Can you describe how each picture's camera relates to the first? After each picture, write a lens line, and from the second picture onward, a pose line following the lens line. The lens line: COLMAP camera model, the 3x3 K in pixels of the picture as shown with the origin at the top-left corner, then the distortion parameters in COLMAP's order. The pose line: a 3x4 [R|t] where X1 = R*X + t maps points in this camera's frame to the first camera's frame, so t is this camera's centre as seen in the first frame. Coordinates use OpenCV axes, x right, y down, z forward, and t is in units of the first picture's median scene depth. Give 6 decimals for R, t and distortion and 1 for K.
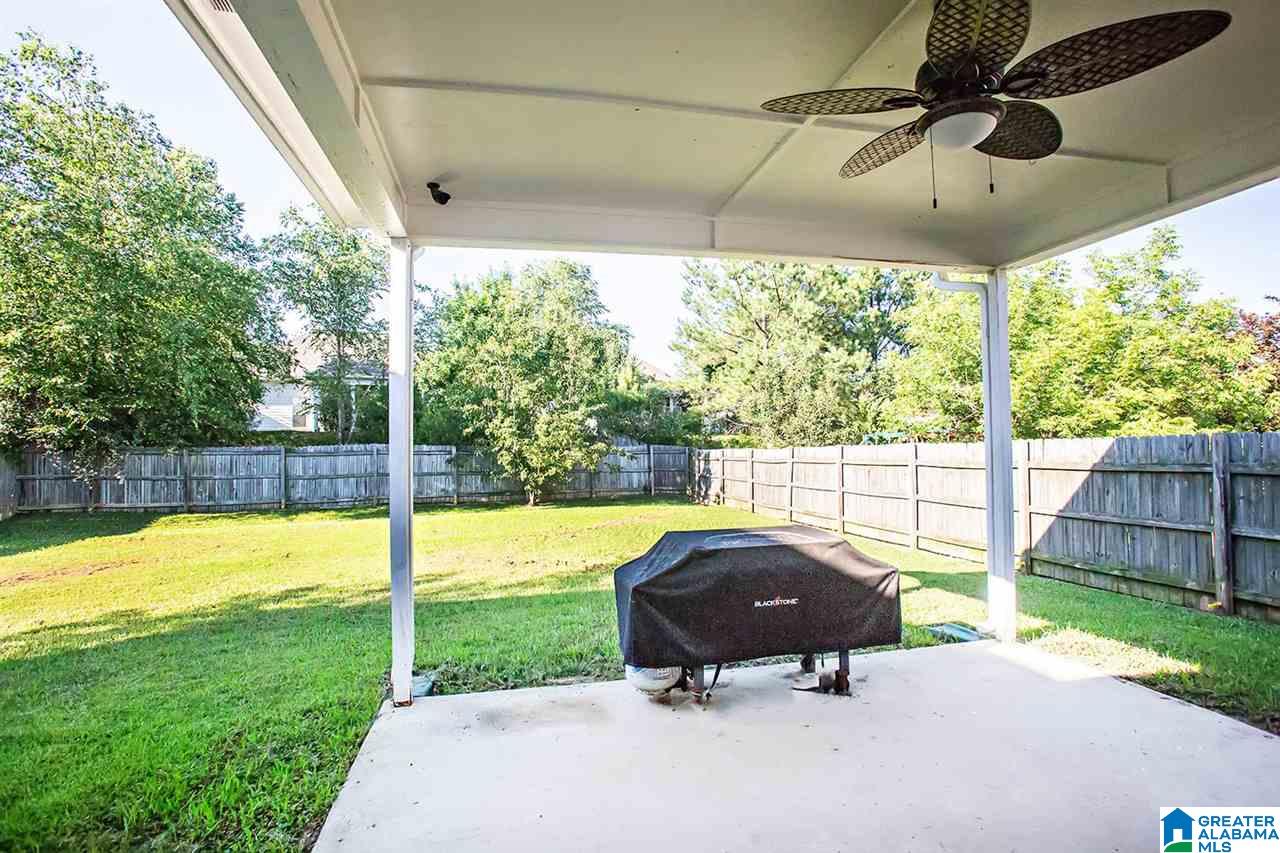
lens RADIAL K [[631.3, 0, 636.1], [0, 631.3, 433.3], [0, 0, 1]] dist [0.000782, 0.003991]
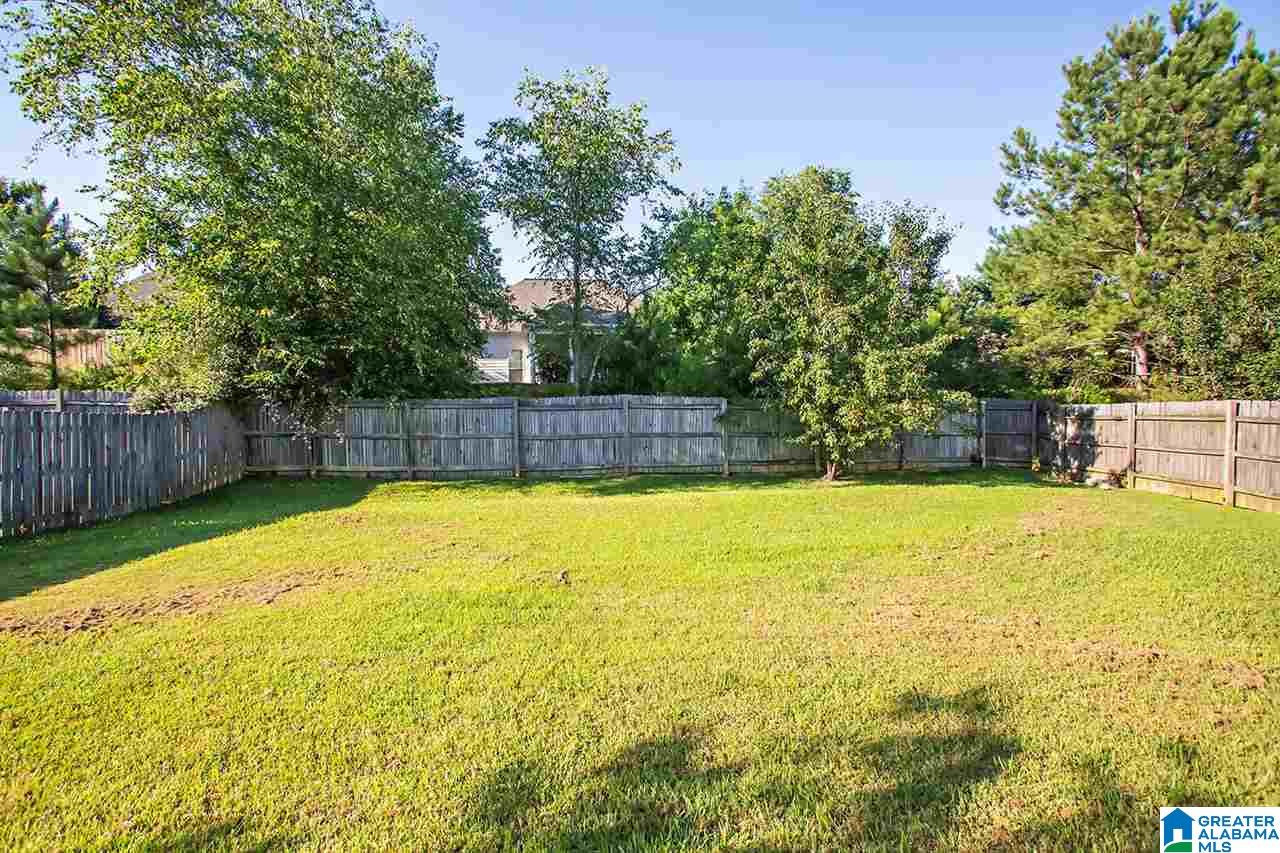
lens RADIAL K [[631.3, 0, 645.2], [0, 631.3, 420.5], [0, 0, 1]] dist [0.000782, 0.003991]
pose [[0.965623, 0.005460, -0.259890, -0.199997], [0.004735, 0.999244, 0.038586, 0.018782], [0.259904, -0.038490, 0.964867, 0.284901]]
